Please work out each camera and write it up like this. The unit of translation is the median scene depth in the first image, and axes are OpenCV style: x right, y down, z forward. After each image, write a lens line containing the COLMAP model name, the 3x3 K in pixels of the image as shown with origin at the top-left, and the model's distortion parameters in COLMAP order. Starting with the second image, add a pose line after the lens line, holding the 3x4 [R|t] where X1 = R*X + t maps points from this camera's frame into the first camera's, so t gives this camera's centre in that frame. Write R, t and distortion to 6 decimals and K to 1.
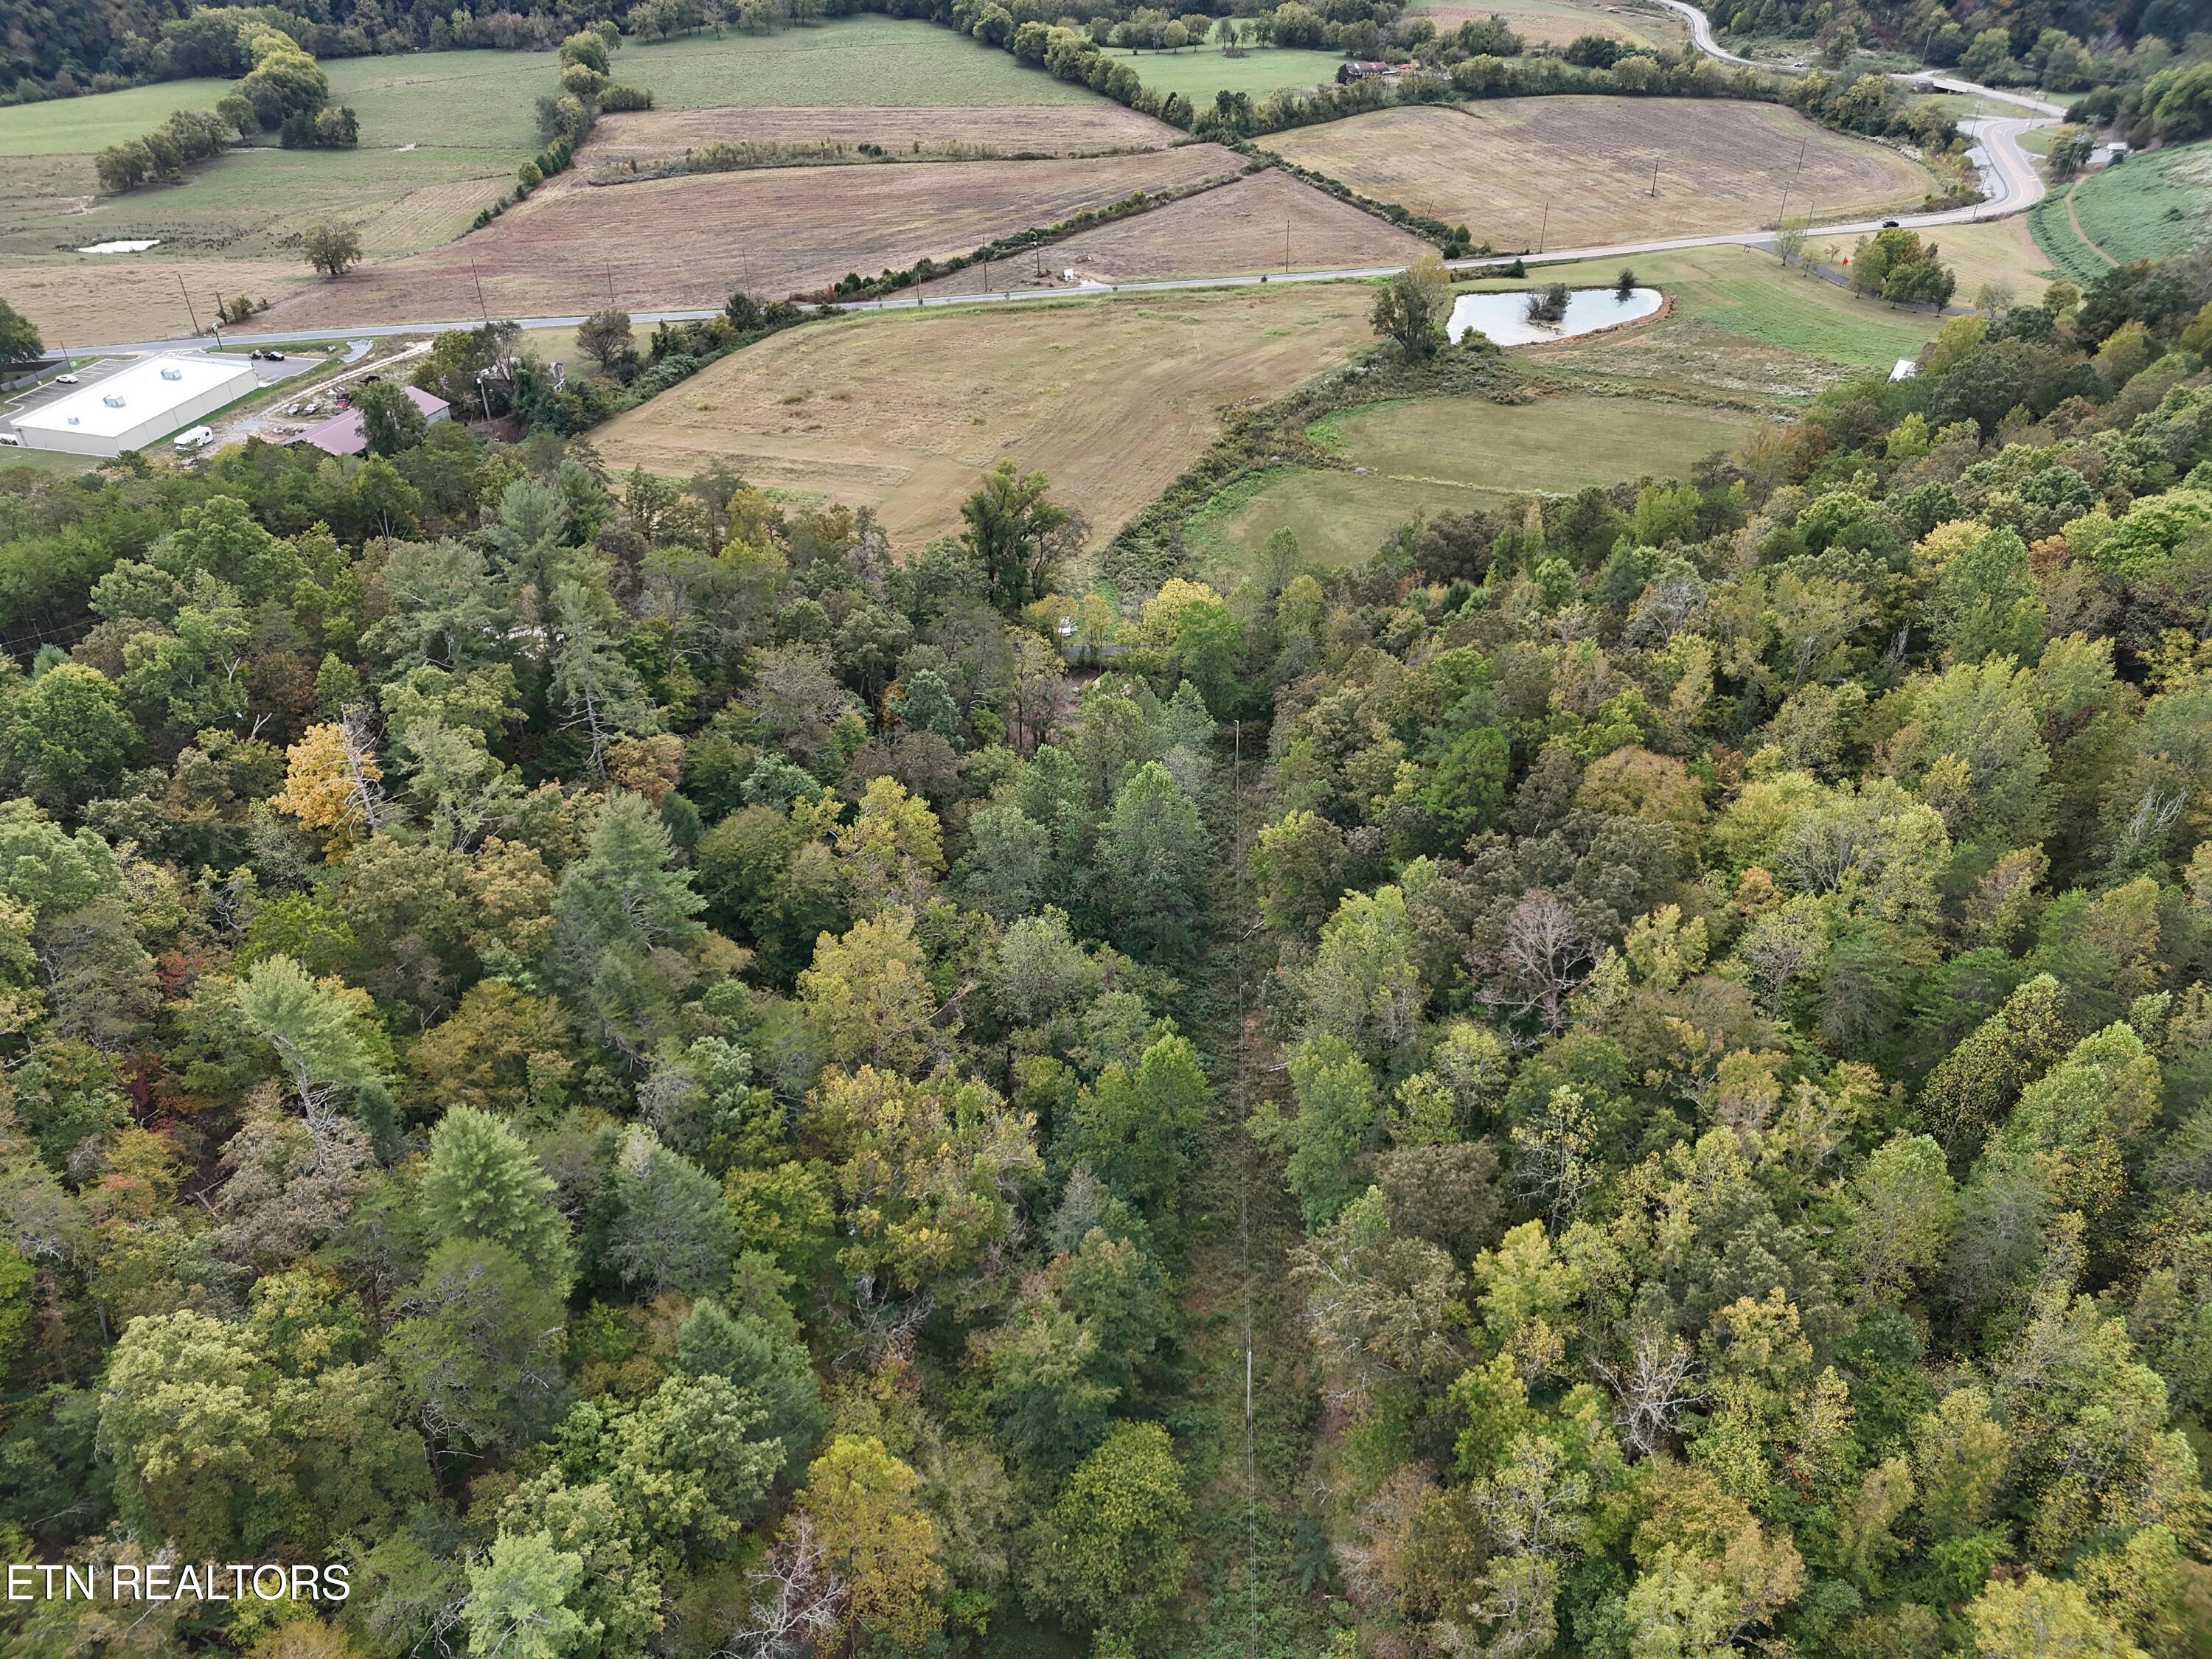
lens RADIAL K [[1553.9, 0, 1117.1], [0, 1553.9, 832.1], [0, 0, 1]] dist [0.044971, -0.048537]
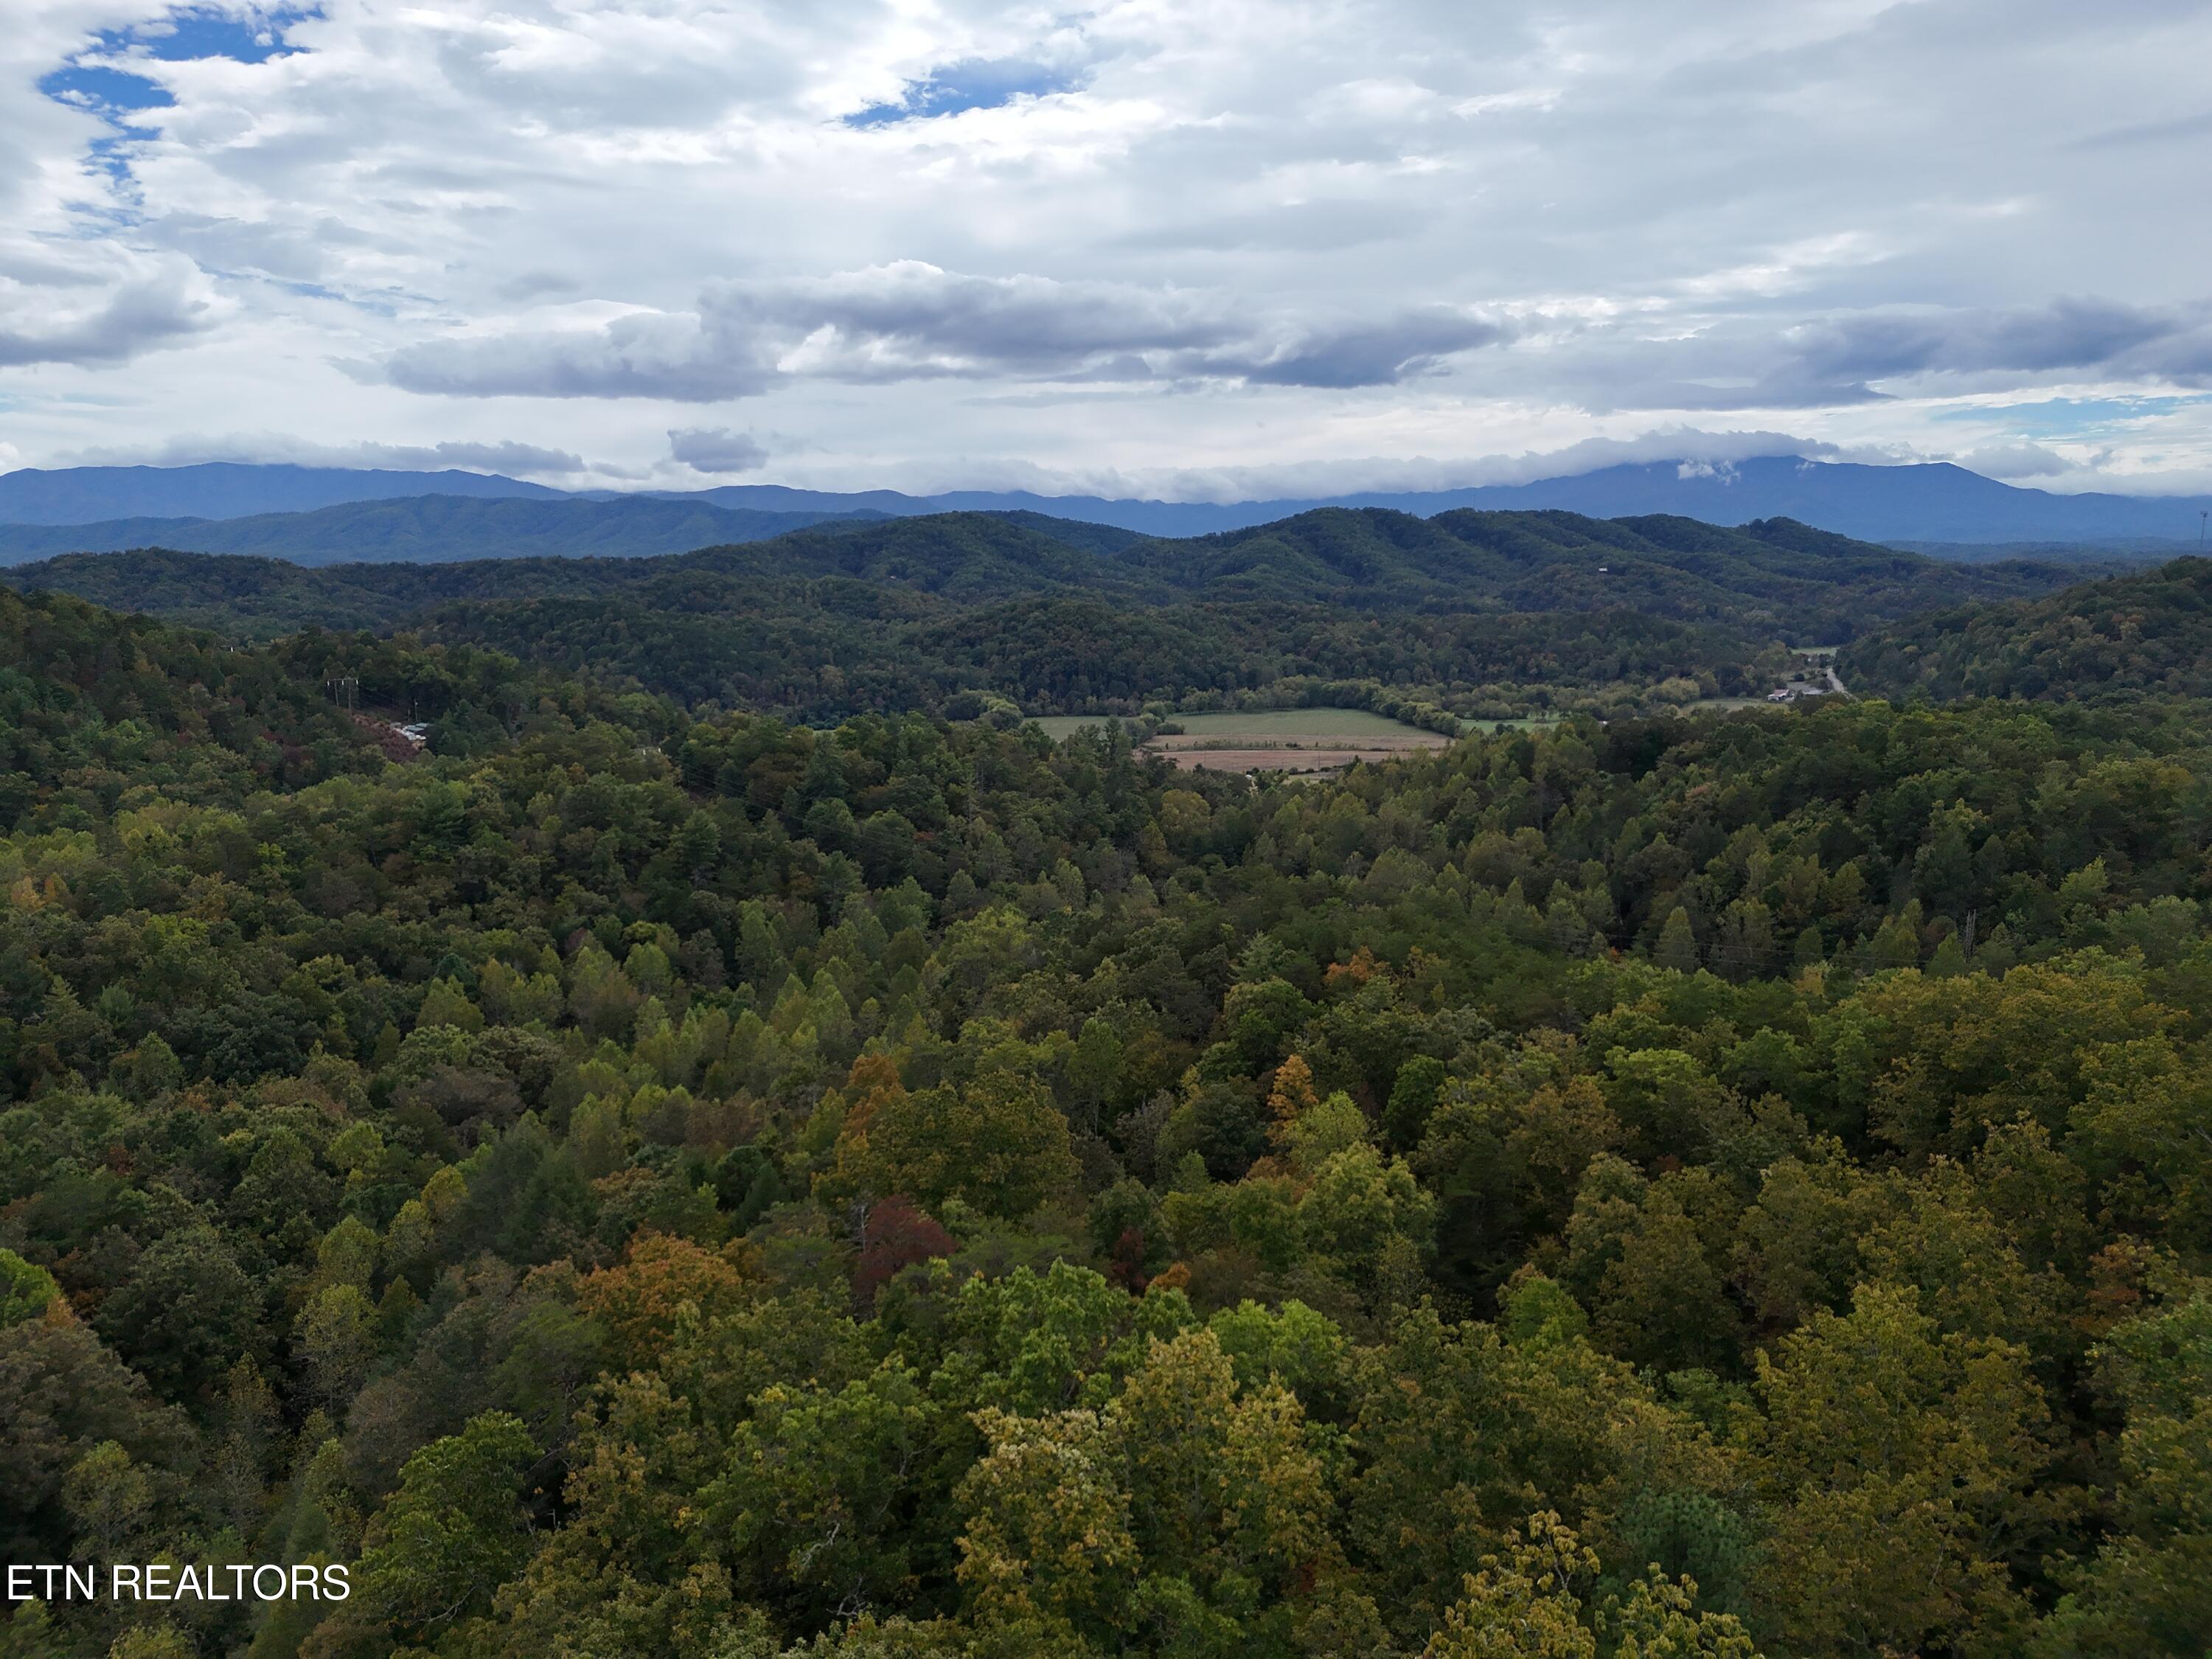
lens RADIAL K [[1553.9, 0, 1100.6], [0, 1553.9, 847.3], [0, 0, 1]] dist [0.044971, -0.048537]
pose [[0.944848, 0.040372, -0.325010, 0.203582], [-0.175558, 0.900187, -0.398551, 0.391947], [0.276479, 0.433629, 0.857628, -0.517119]]
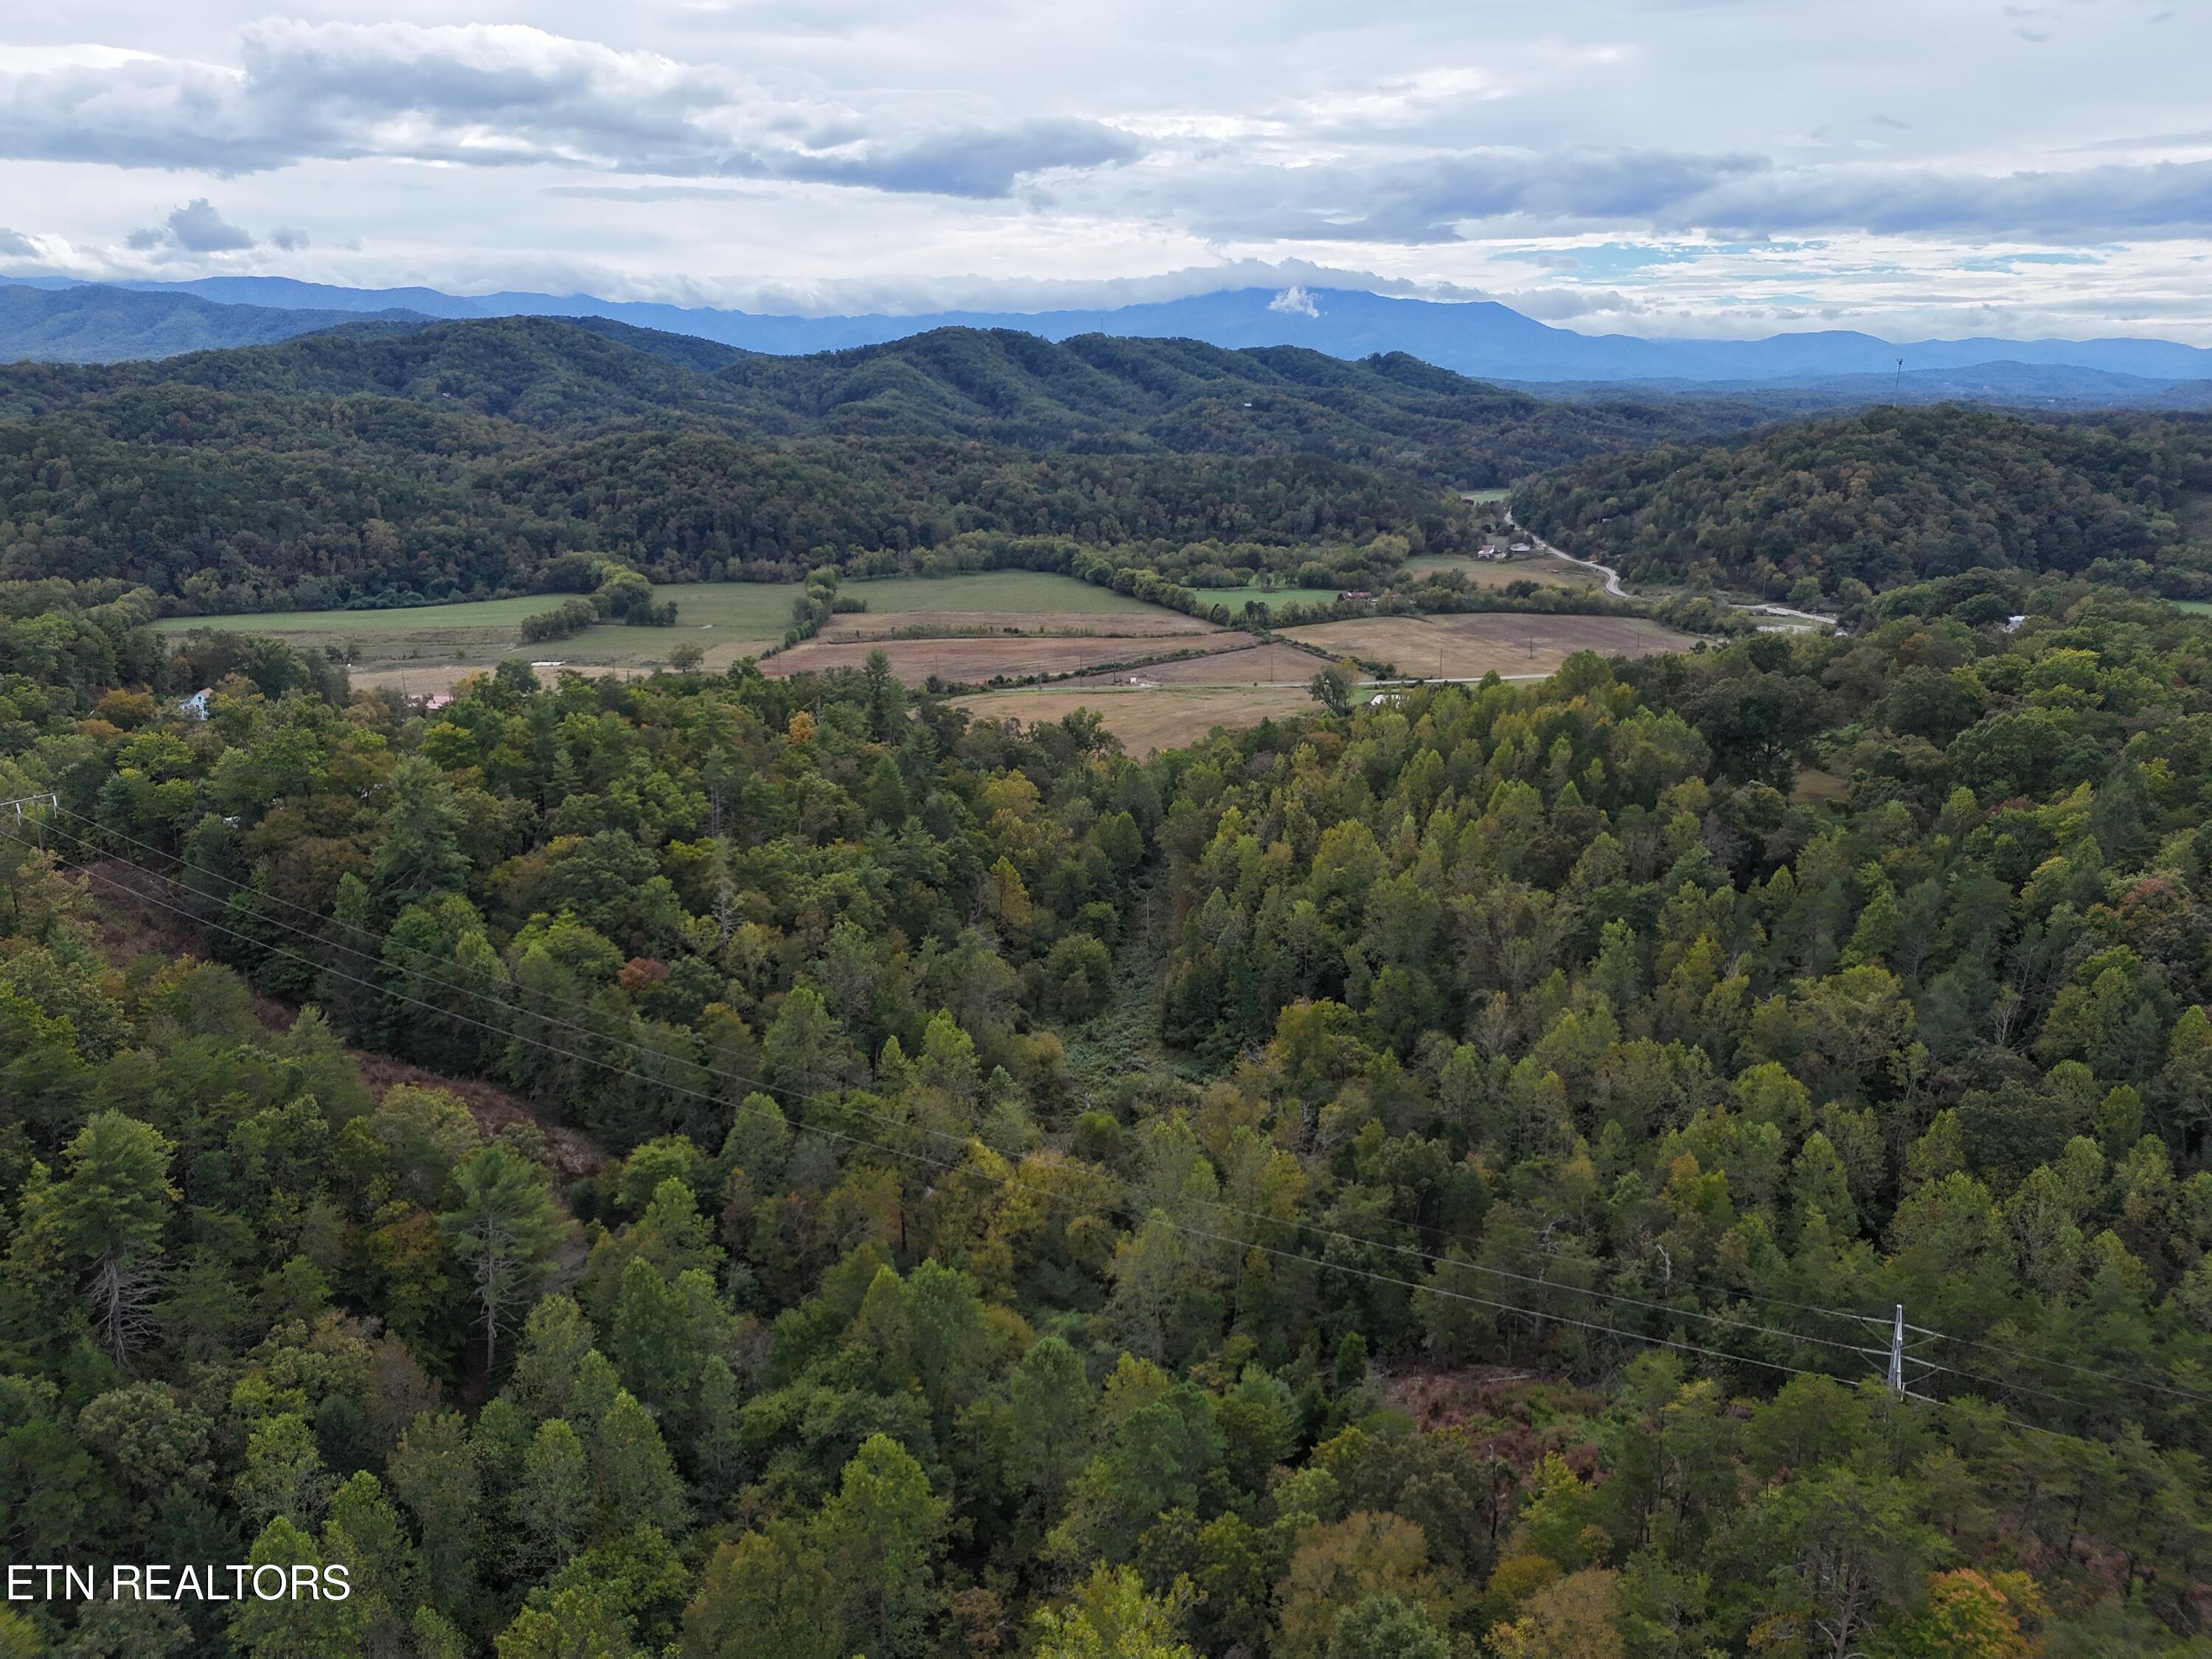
lens RADIAL K [[1553.9, 0, 1112.8], [0, 1553.9, 826.7], [0, 0, 1]] dist [0.044971, -0.048537]
pose [[0.997617, 0.020866, -0.065761, 0.036695], [-0.041982, 0.939982, -0.338630, 0.213002], [0.054748, 0.340584, 0.938619, -0.291258]]
